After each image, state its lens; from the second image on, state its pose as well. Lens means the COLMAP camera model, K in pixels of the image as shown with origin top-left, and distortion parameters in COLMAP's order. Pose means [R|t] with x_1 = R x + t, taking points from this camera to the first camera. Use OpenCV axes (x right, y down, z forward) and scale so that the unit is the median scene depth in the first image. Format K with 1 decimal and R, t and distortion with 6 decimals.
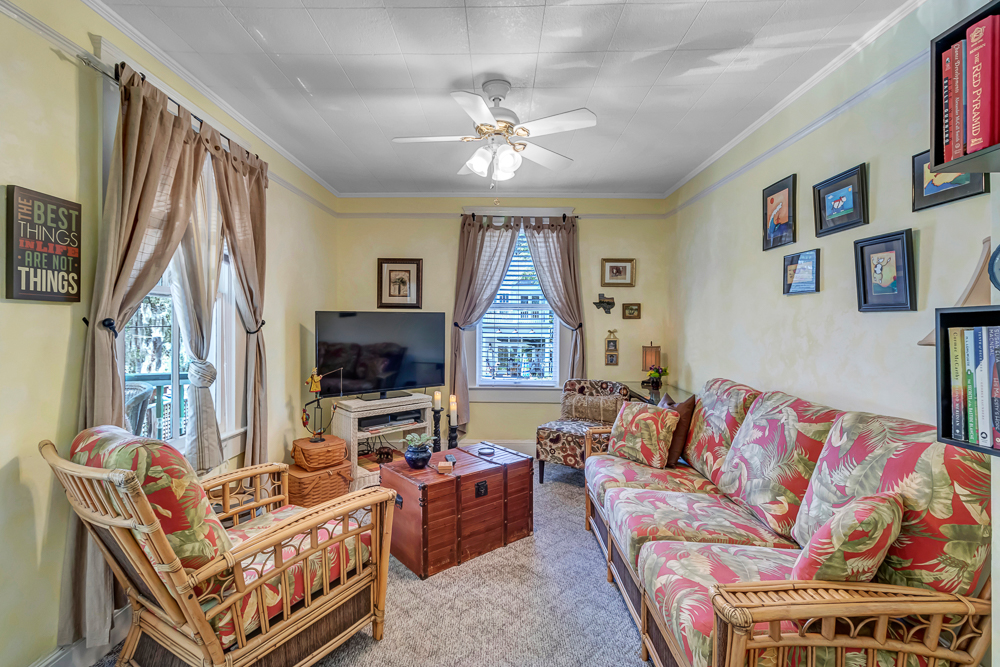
lens RADIAL K [[464.0, 0, 500.7], [0, 464.0, 328.5], [0, 0, 1]] dist [0.000728, 0.000050]
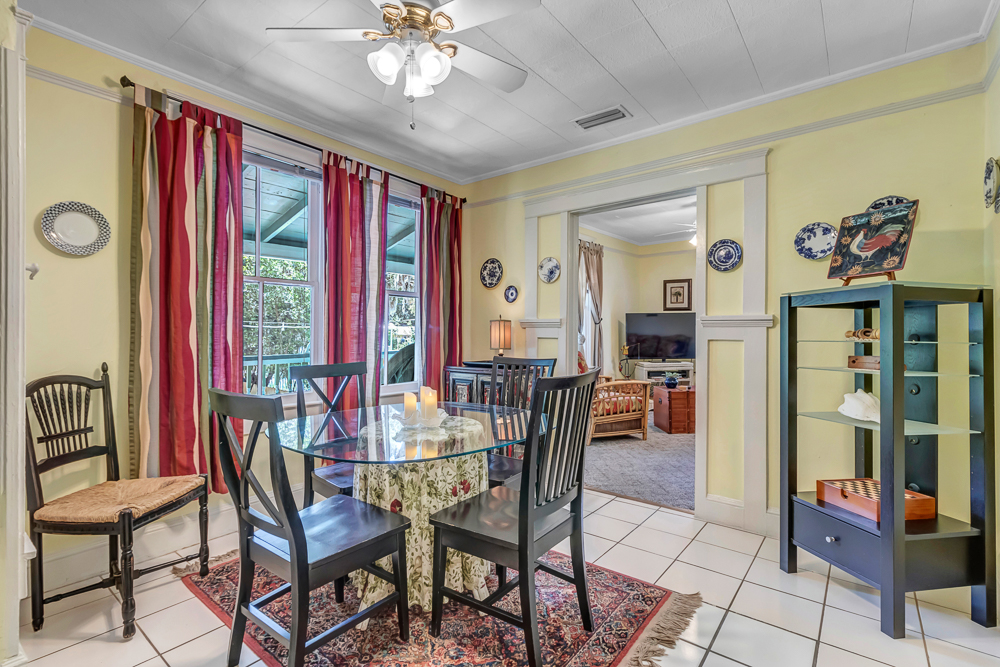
lens RADIAL K [[464.0, 0, 500.7], [0, 464.0, 328.5], [0, 0, 1]] dist [0.000728, 0.000050]
pose [[0.784392, -0.001605, -0.620263, 0.391034], [-0.000144, 0.999996, -0.002769, 0.030723], [0.620265, 0.002261, 0.784389, -0.838471]]
